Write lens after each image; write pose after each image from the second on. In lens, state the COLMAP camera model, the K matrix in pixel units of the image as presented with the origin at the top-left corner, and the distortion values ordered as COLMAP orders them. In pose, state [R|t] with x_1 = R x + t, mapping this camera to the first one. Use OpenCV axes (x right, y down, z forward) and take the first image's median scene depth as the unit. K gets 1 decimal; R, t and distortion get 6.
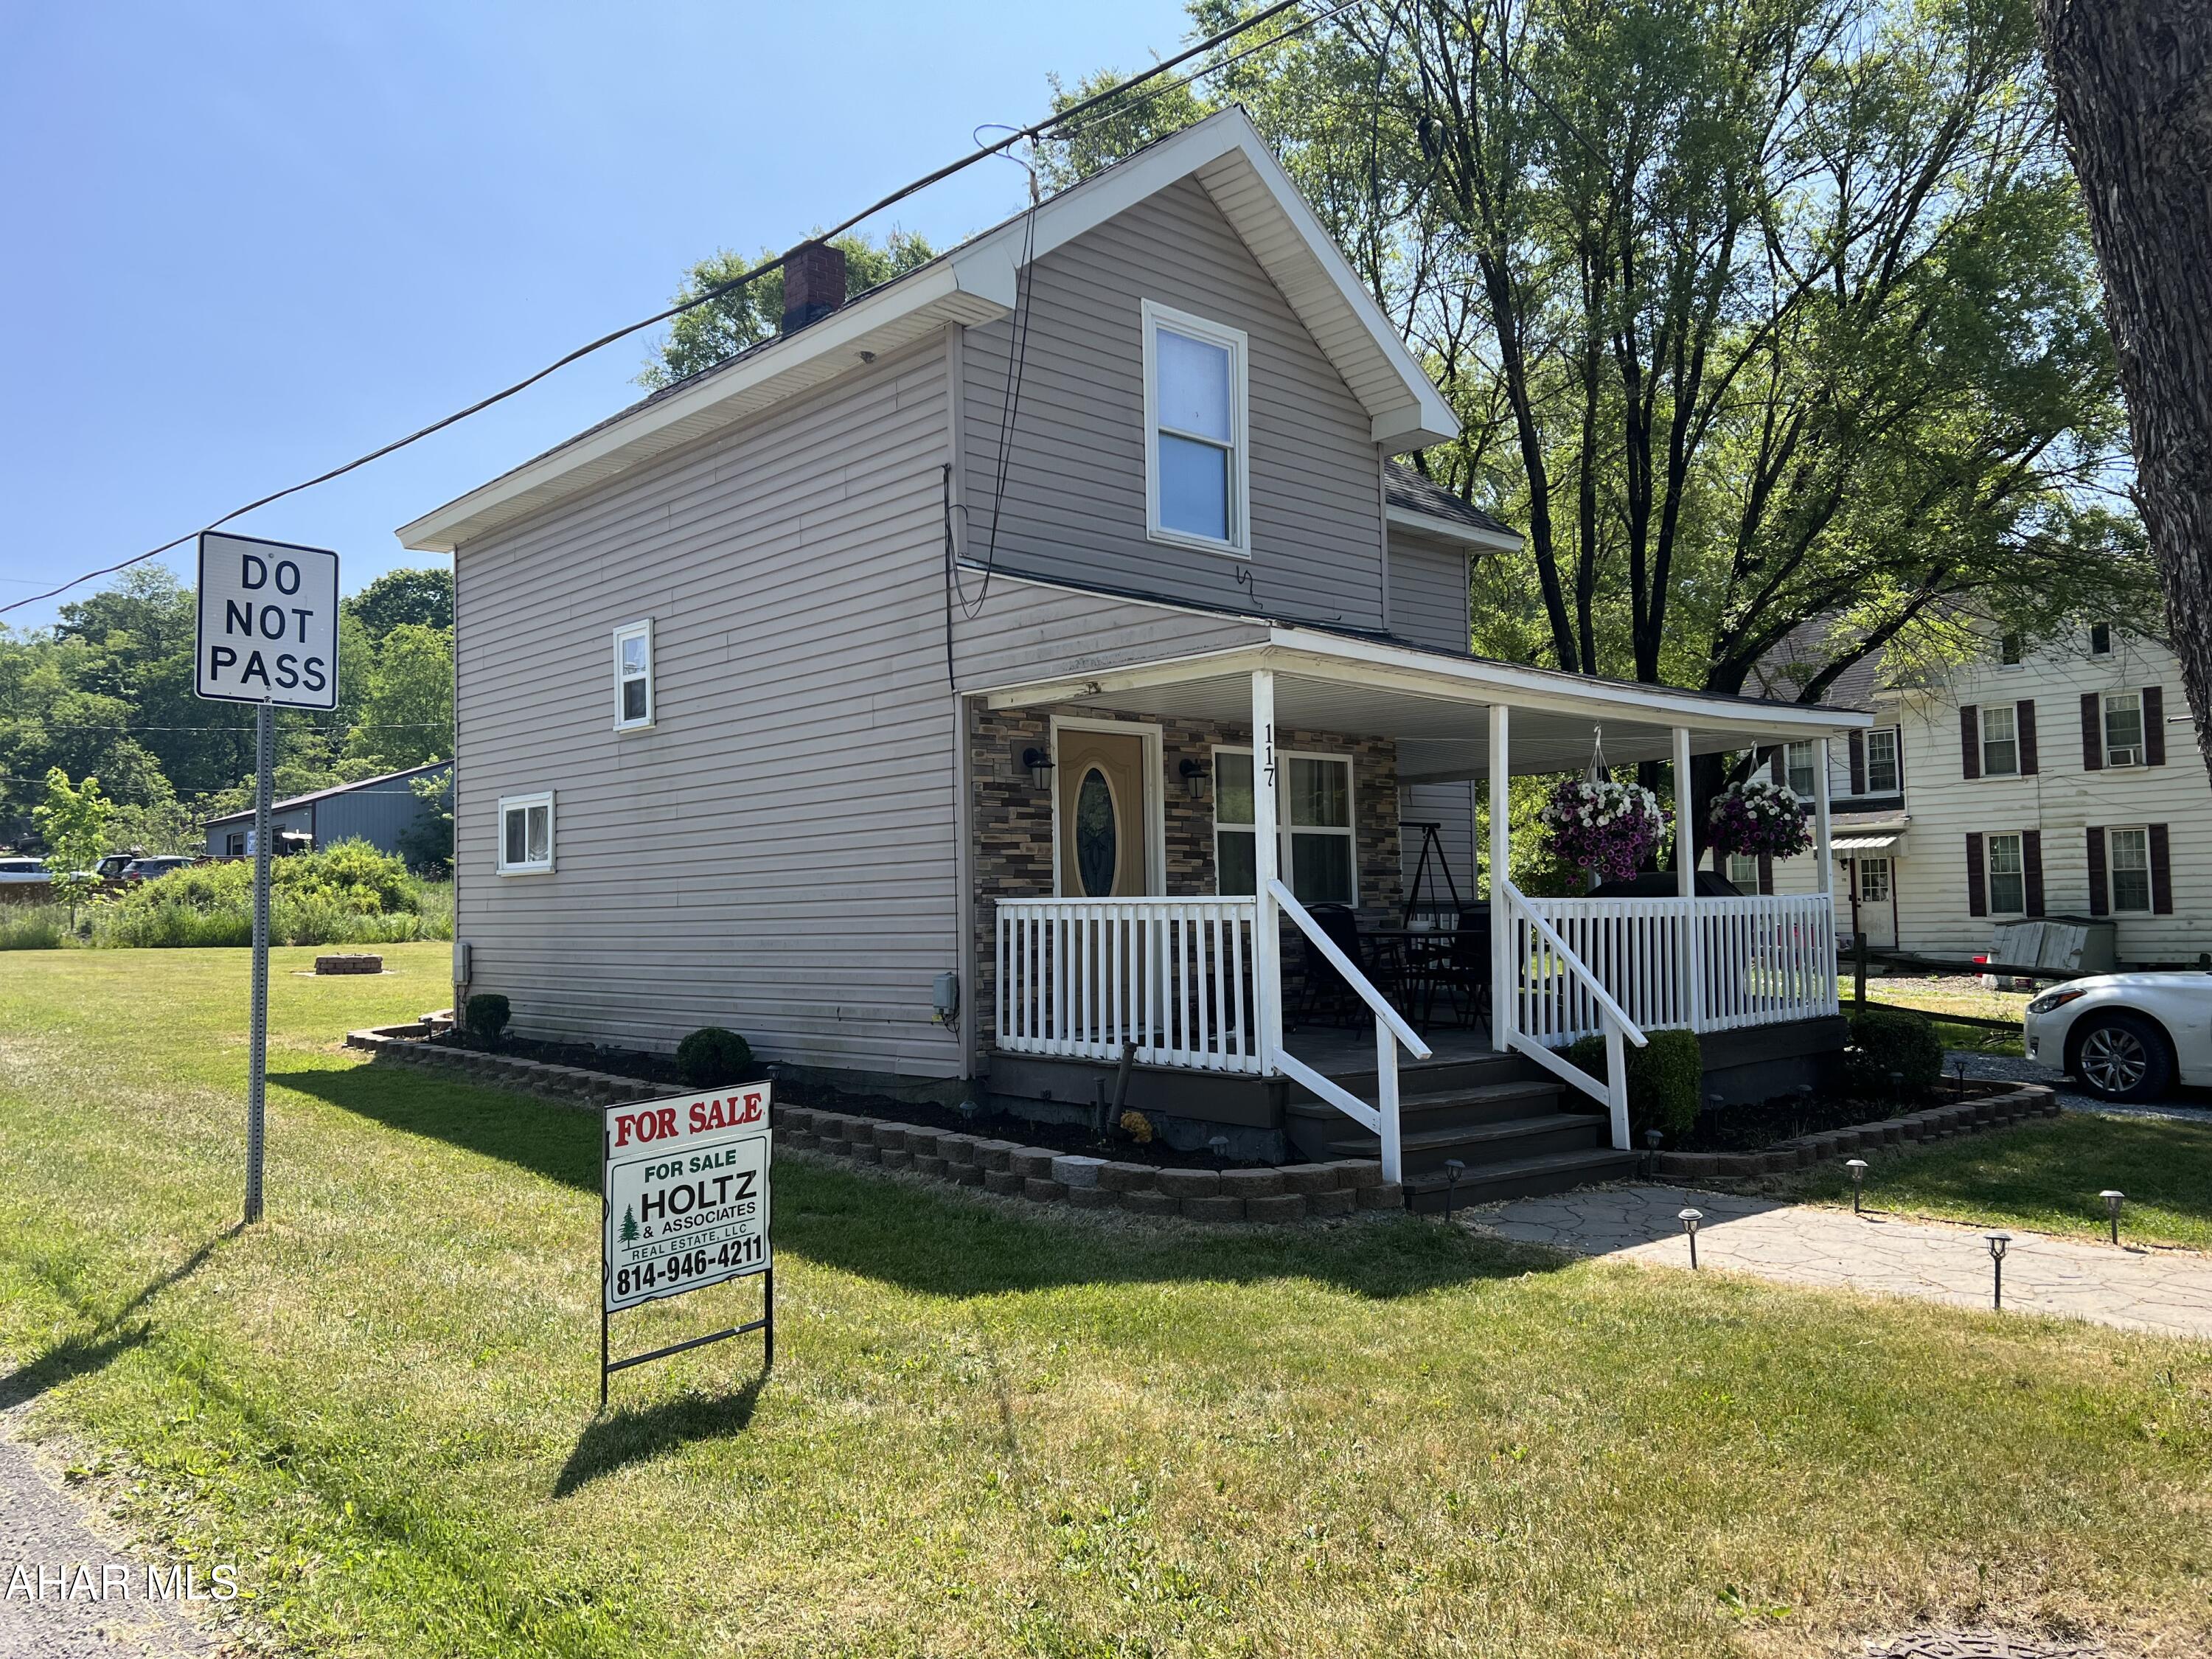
lens RADIAL K [[1708.2, 0, 1107.5], [0, 1708.2, 831.9], [0, 0, 1]] dist [-0.000909, -0.000813]
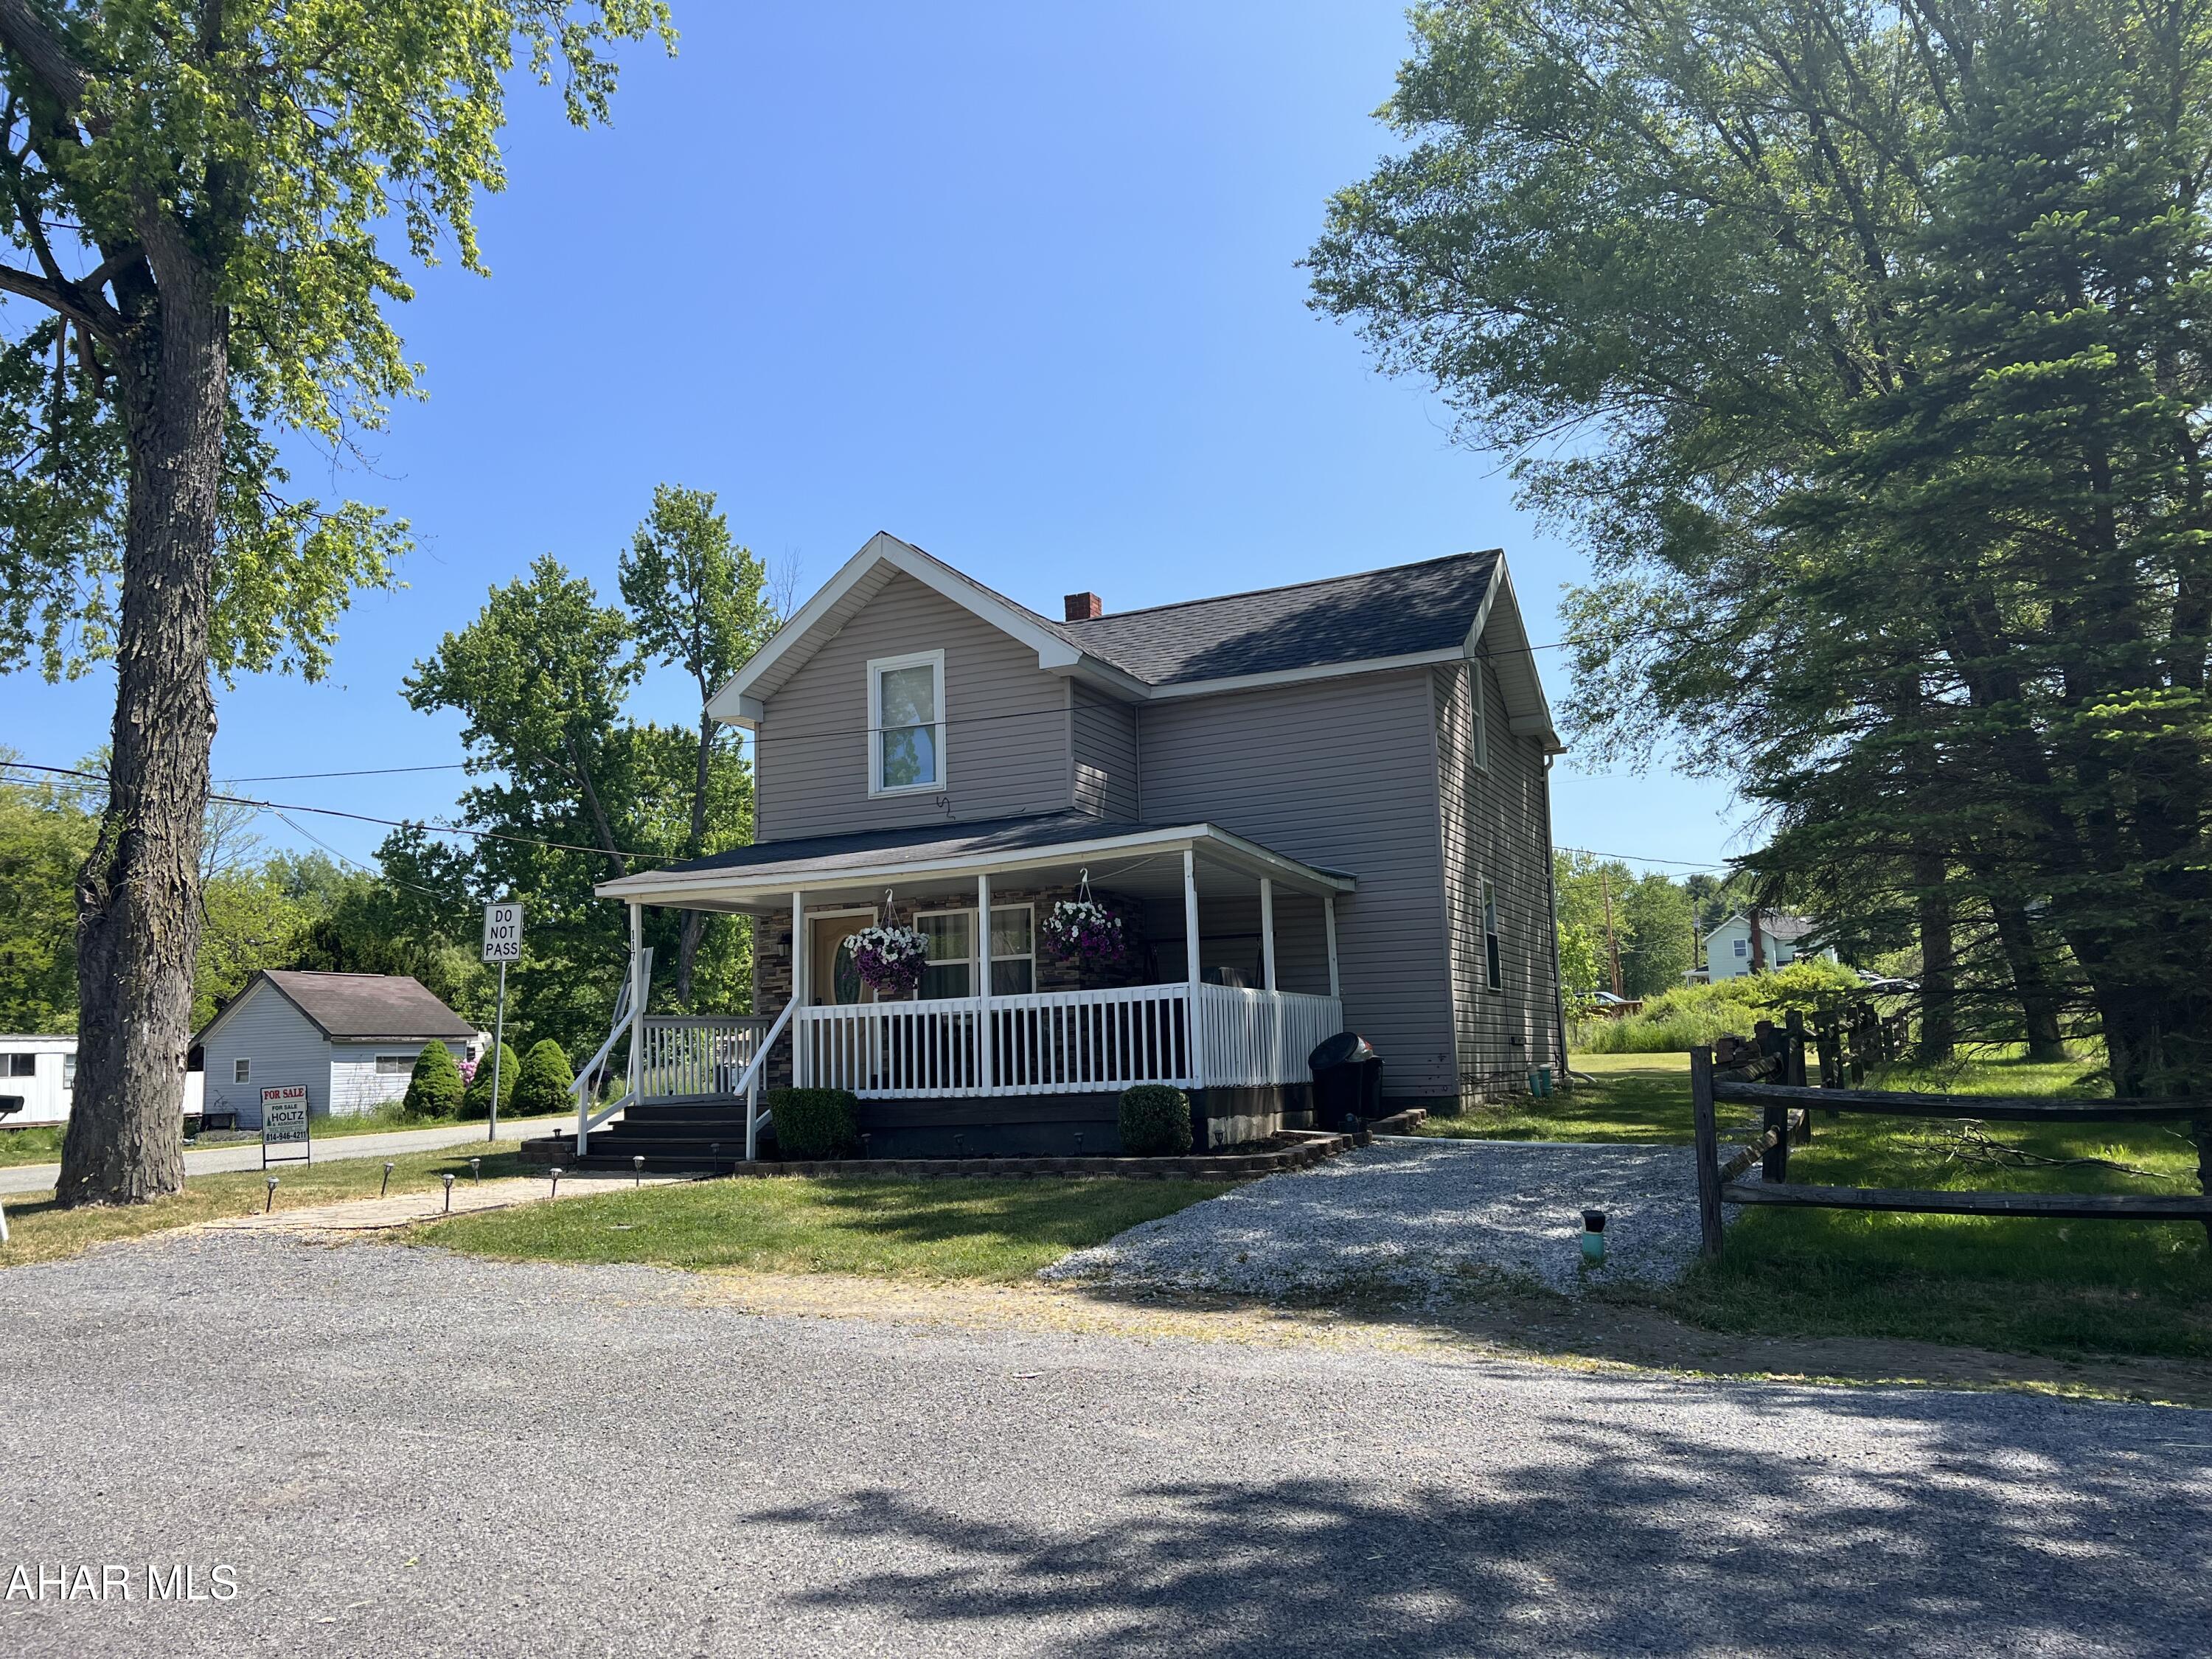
lens RADIAL K [[1708.2, 0, 1108.2], [0, 1708.2, 826.6], [0, 0, 1]] dist [-0.000909, -0.000813]
pose [[0.352775, -0.136664, -0.925674, 1.762361], [0.069951, 0.990360, -0.119556, 0.079240], [0.933090, -0.022576, 0.358934, 0.644203]]
